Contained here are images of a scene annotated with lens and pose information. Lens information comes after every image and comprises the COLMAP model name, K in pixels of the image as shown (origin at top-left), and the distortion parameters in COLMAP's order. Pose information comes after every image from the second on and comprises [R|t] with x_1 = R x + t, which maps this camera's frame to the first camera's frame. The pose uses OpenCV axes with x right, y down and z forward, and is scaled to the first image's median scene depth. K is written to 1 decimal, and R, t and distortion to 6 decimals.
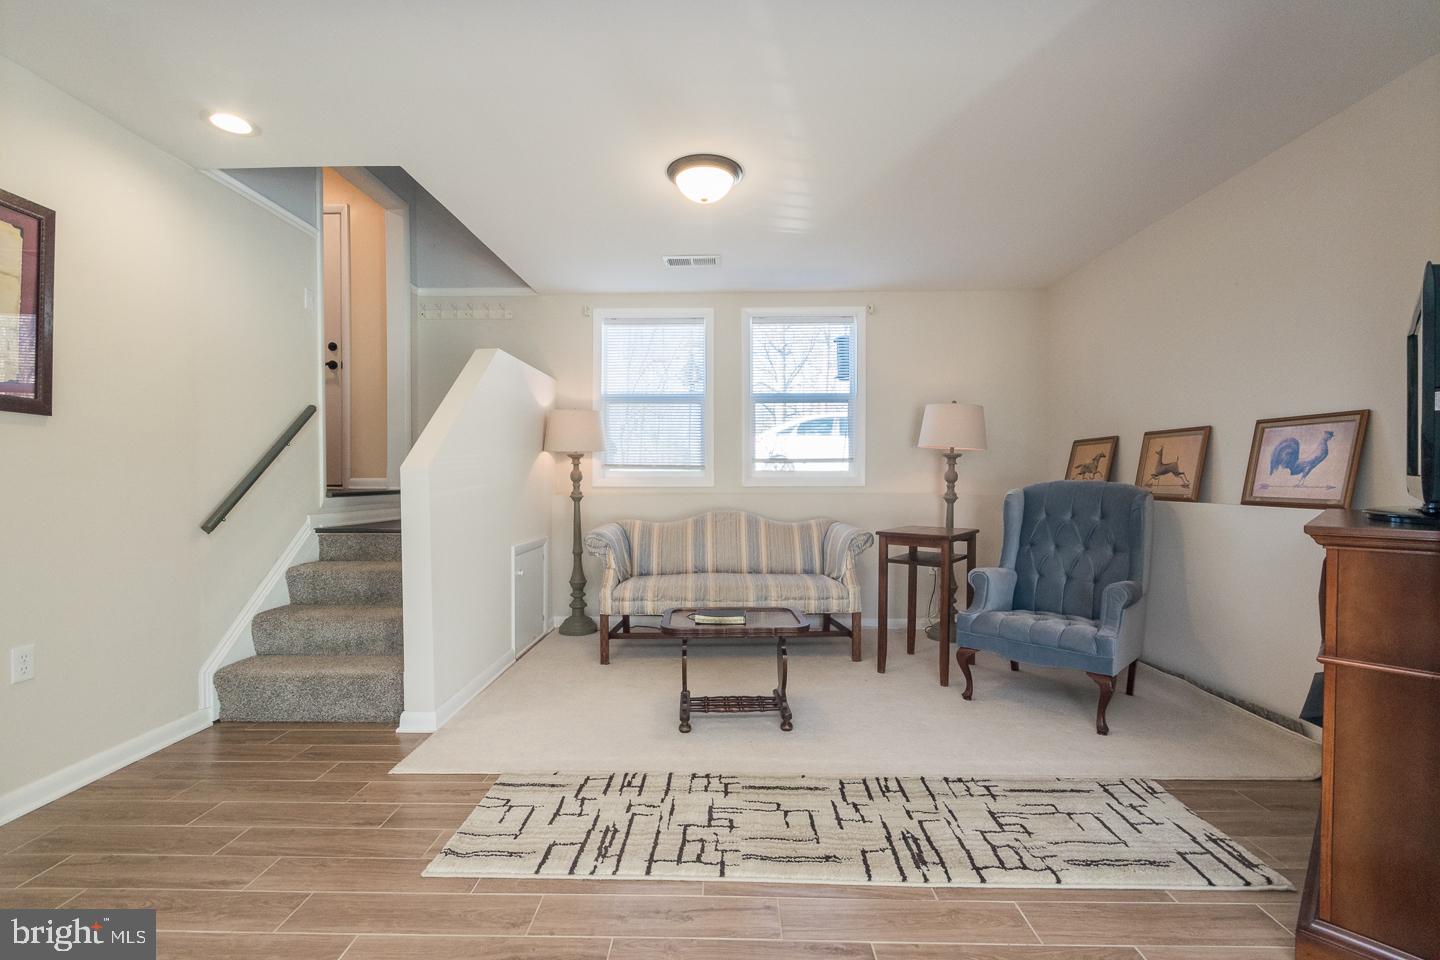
lens RADIAL K [[633.1, 0, 710.2], [0, 633.1, 479.1], [0, 0, 1]] dist [0.001237, -0.000245]
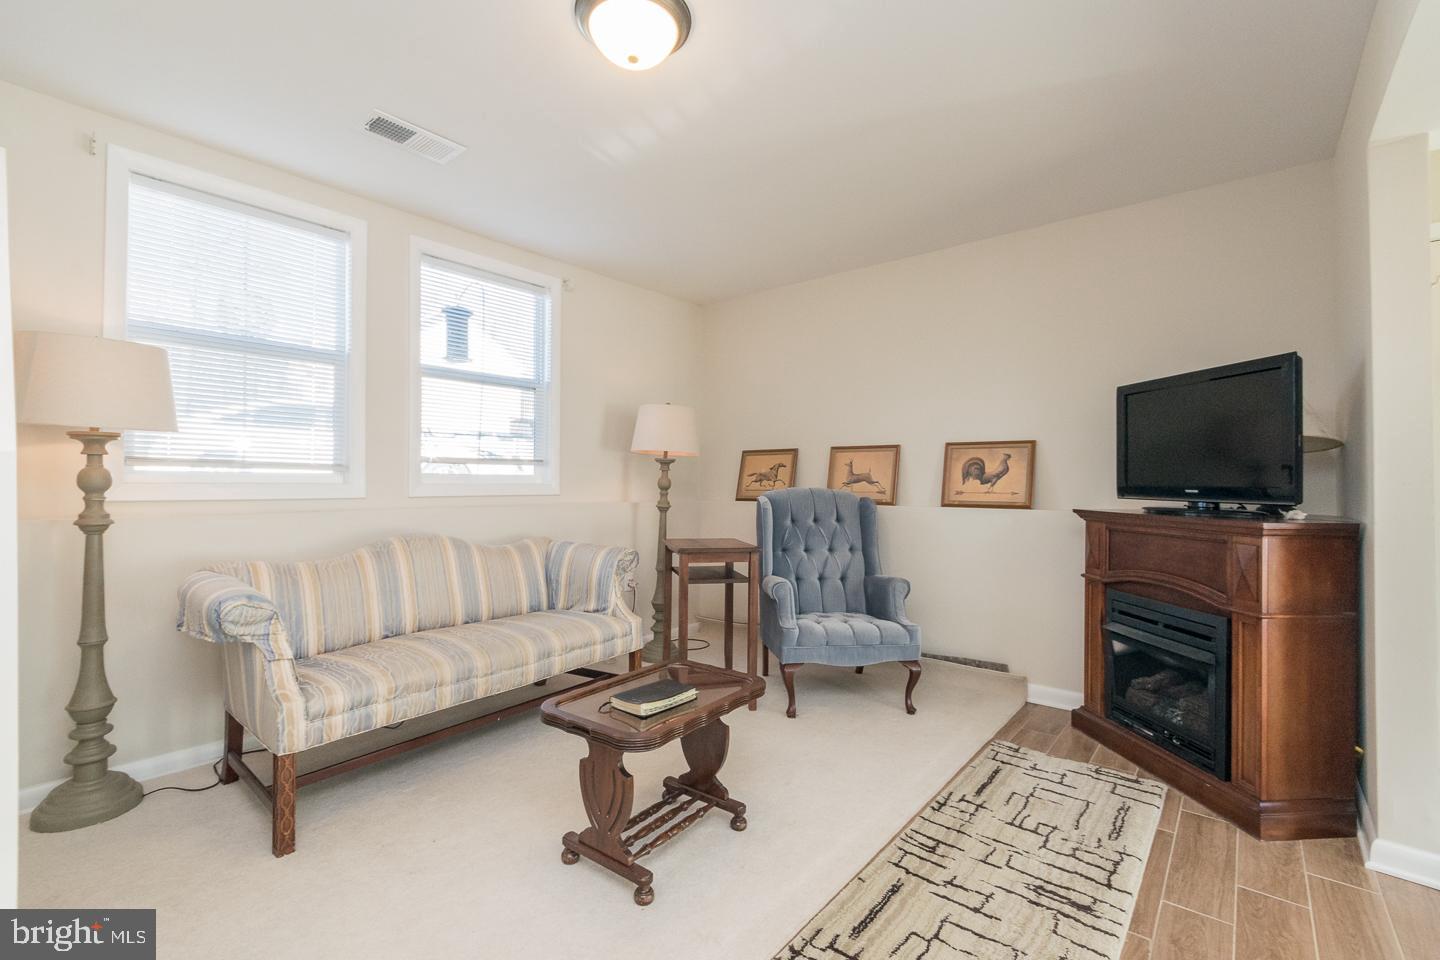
lens RADIAL K [[633.1, 0, 712.3], [0, 633.1, 475.1], [0, 0, 1]] dist [0.001237, -0.000245]
pose [[0.624682, 0.013486, 0.780763, -0.400108], [-0.002740, 0.999883, -0.015079, -0.003440], [-0.780874, 0.007280, 0.624646, 0.466679]]
